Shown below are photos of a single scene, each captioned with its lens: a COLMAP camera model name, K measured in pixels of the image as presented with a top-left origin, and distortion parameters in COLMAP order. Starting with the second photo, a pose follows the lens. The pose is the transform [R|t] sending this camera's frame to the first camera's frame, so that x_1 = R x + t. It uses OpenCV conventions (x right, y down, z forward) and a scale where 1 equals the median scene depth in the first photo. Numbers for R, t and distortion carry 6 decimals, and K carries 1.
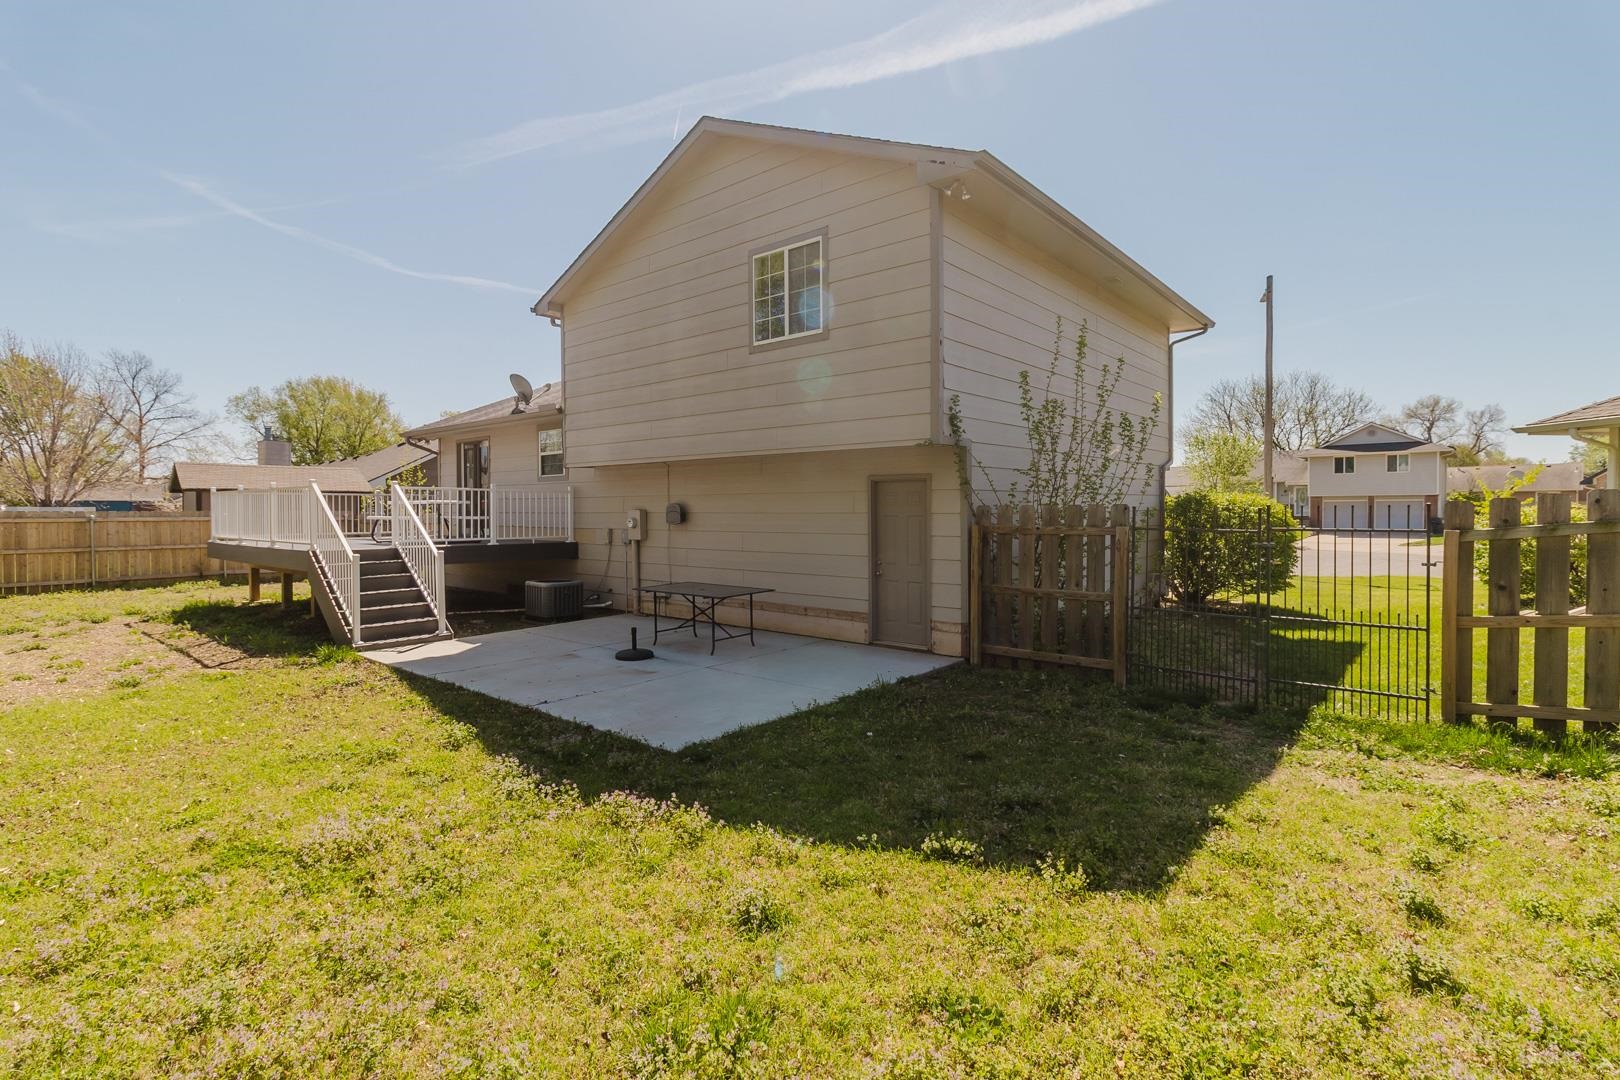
lens RADIAL K [[749.3, 0, 813.6], [0, 749.3, 524.6], [0, 0, 1]] dist [0.013666, -0.000078]
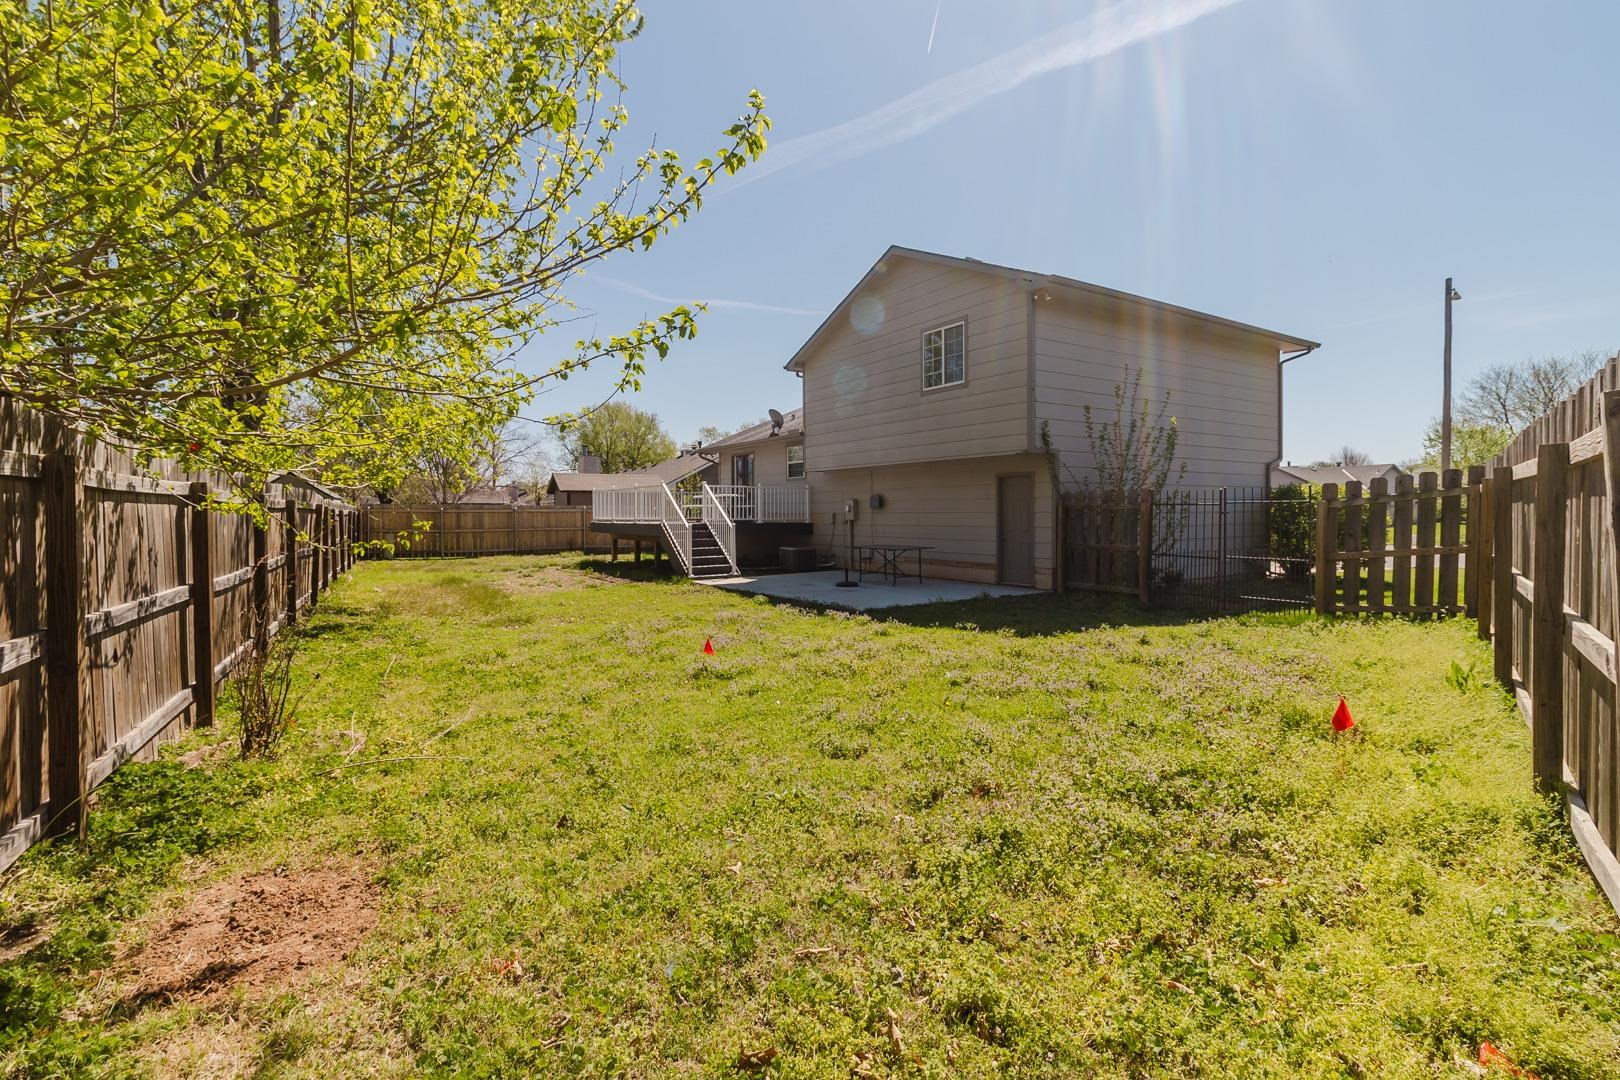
lens RADIAL K [[749.3, 0, 821.4], [0, 749.3, 523.5], [0, 0, 1]] dist [0.013666, -0.000078]
pose [[0.959133, 0.004301, -0.282921, 0.124213], [-0.006330, 0.999960, -0.006258, 0.036609], [0.282883, 0.007793, 0.959123, -0.427212]]
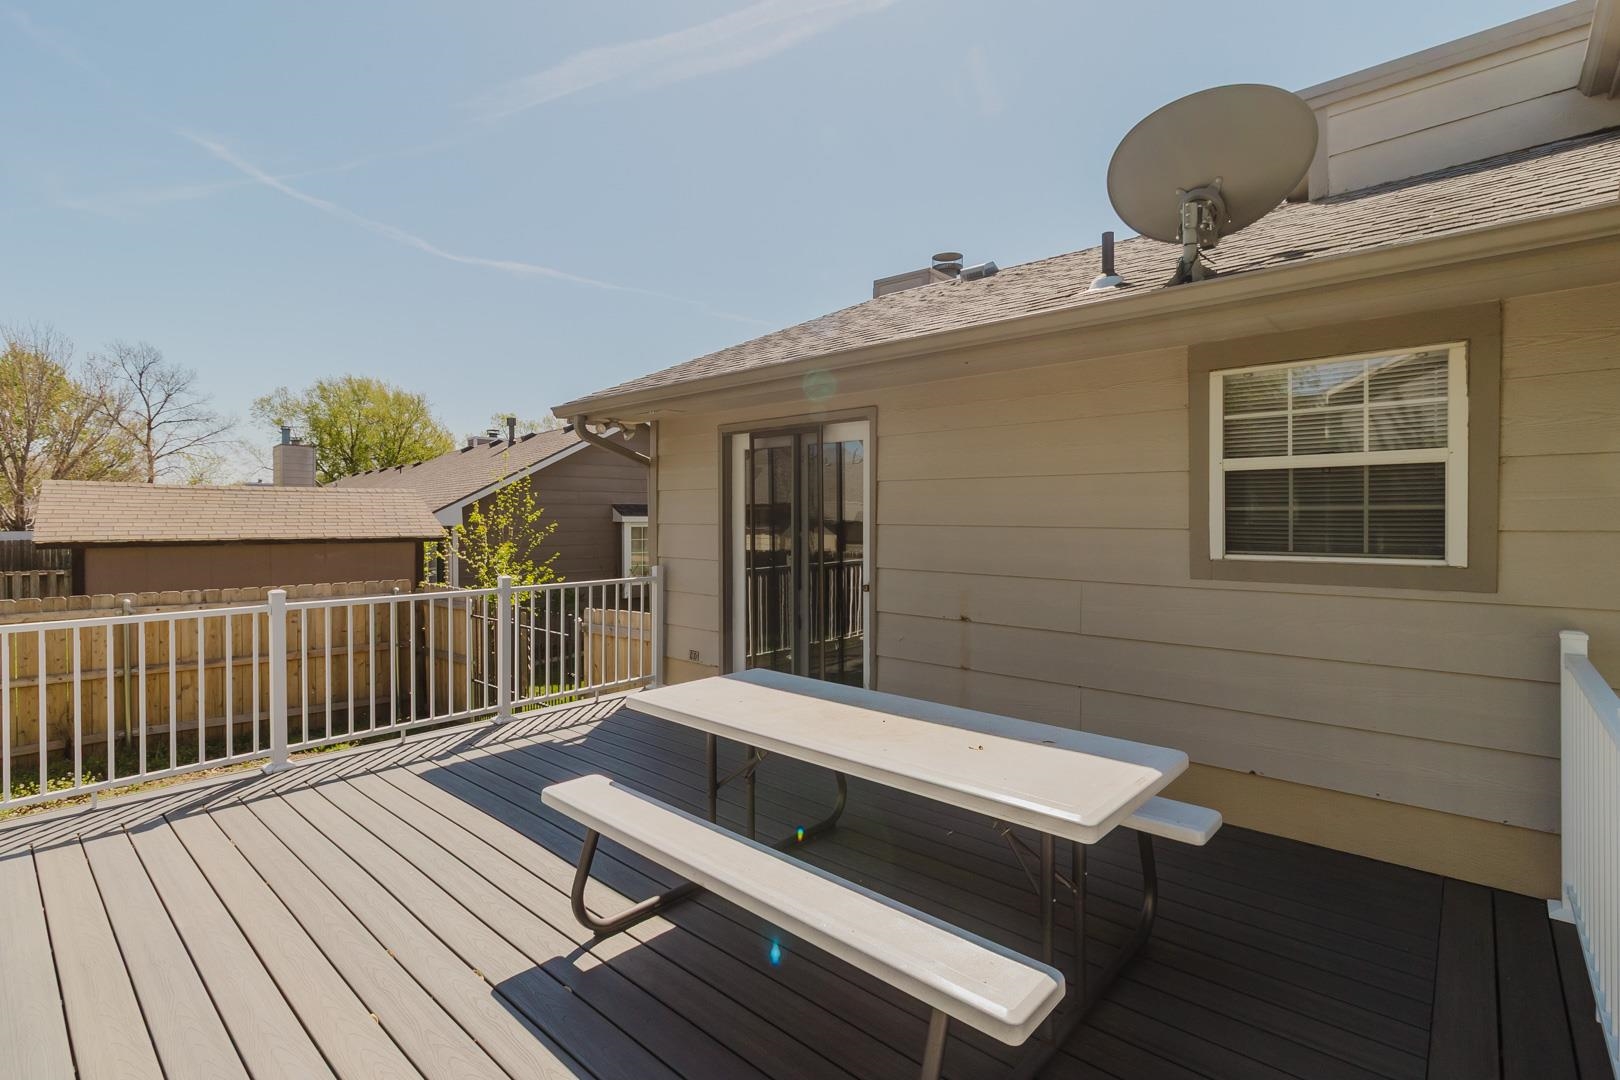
lens RADIAL K [[749.3, 0, 806.9], [0, 749.3, 524.9], [0, 0, 1]] dist [0.013666, -0.000078]
pose [[0.999316, 0.000053, -0.036972, -0.565823], [-0.000372, 0.999963, -0.008615, -0.081298], [0.036970, 0.008623, 0.999279, 0.854662]]
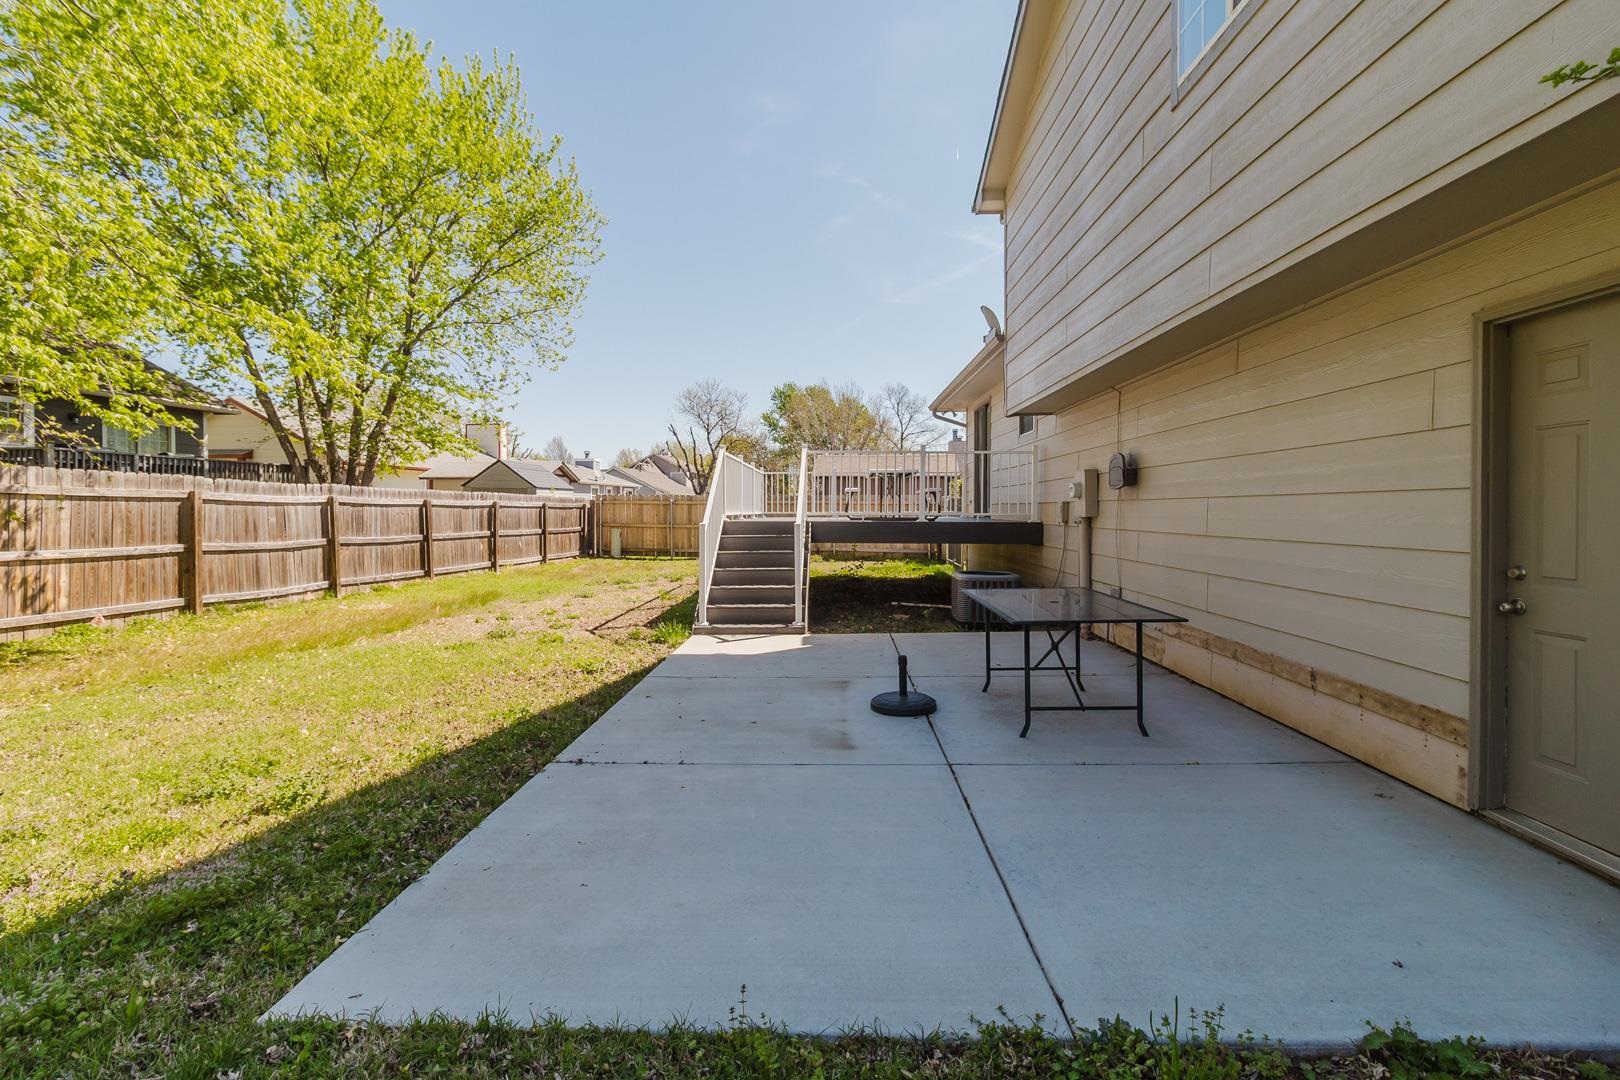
lens RADIAL K [[749.3, 0, 839.6], [0, 749.3, 512.6], [0, 0, 1]] dist [0.013666, -0.000078]
pose [[0.647431, 0.006503, -0.762096, 0.112430], [-0.018589, 0.999801, -0.007260, 0.024870], [0.761897, 0.018867, 0.647423, 0.428331]]
